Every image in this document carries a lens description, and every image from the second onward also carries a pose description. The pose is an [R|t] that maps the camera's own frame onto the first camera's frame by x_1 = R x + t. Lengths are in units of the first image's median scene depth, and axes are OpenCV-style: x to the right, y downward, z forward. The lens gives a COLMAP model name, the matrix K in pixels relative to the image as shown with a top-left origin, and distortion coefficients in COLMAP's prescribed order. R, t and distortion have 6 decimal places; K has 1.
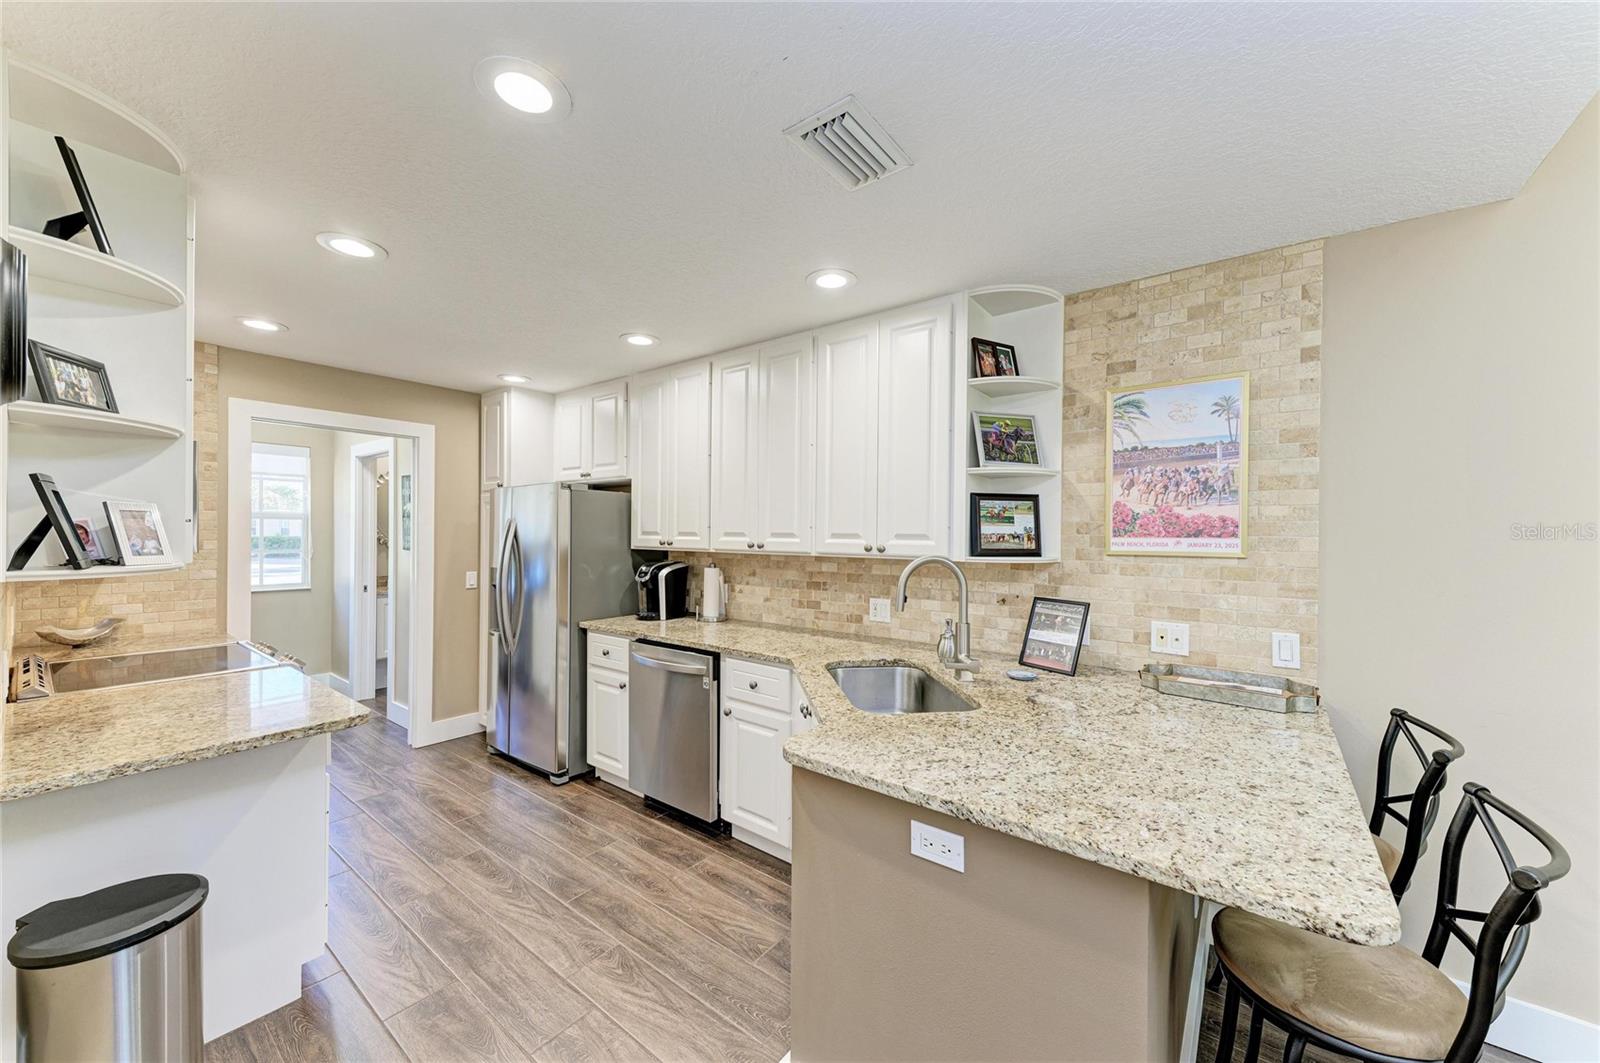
lens RADIAL K [[584.5, 0, 798.3], [0, 584.5, 534.0], [0, 0, 1]] dist [0.017771, -0.006292]
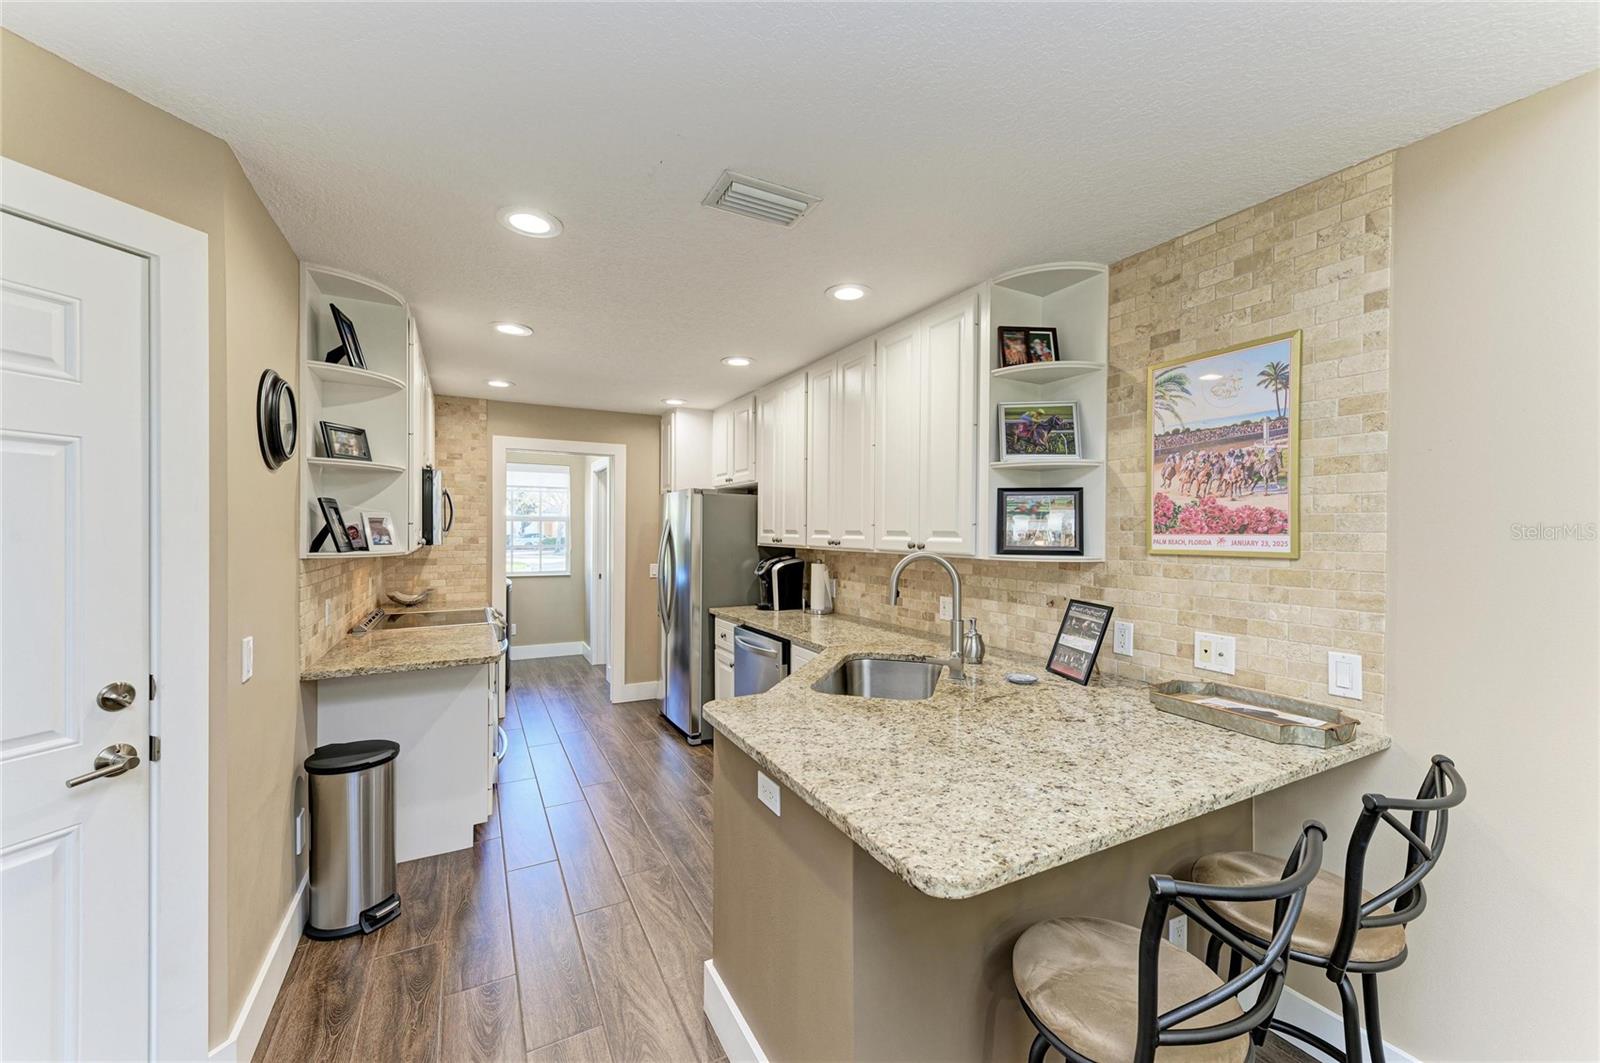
lens RADIAL K [[617.7, 0, 800.7], [0, 617.7, 534.0], [0, 0, 1]] dist [0.007979, -0.000106]
pose [[0.912514, -0.000830, -0.409044, 0.413228], [0.001343, 0.999999, 0.000965, 0.003697], [0.409042, -0.001430, 0.912514, -0.057581]]
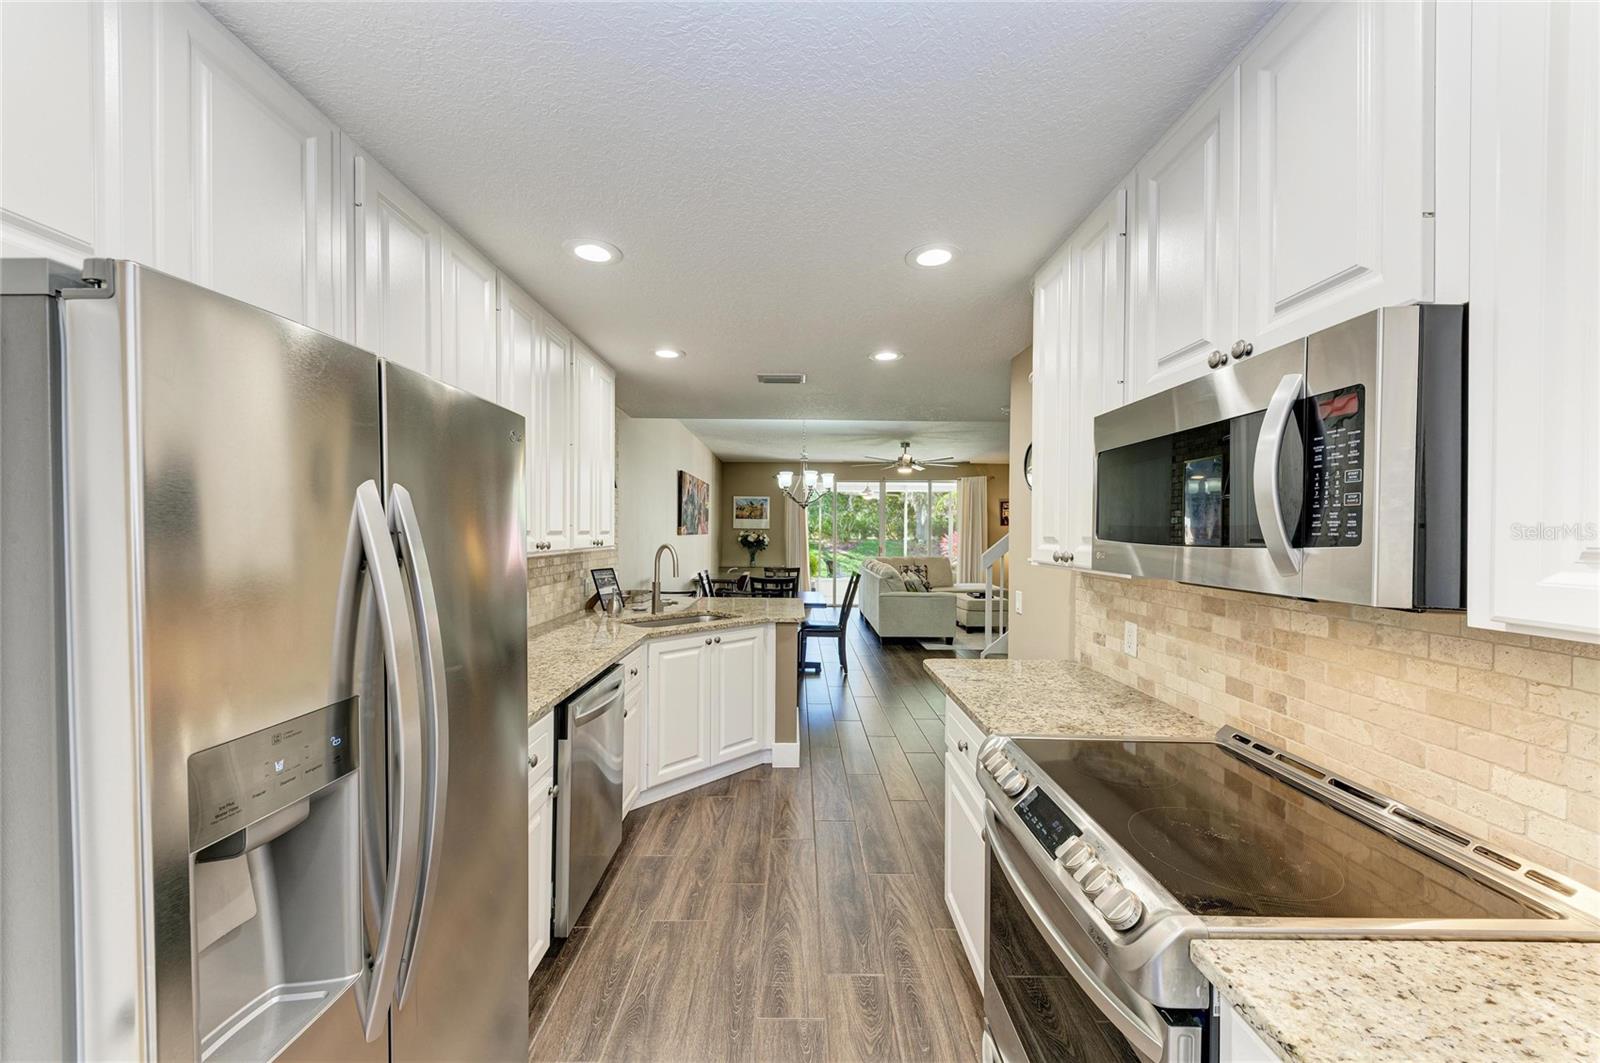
lens RADIAL K [[591.8, 0, 809.2], [0, 591.8, 535.0], [0, 0, 1]] dist [0.000609, -0.000373]
pose [[-0.624815, -0.016605, 0.780596, -1.219064], [-0.008605, 0.999860, 0.014382, -0.017159], [-0.780725, 0.002269, -0.624870, 1.544189]]
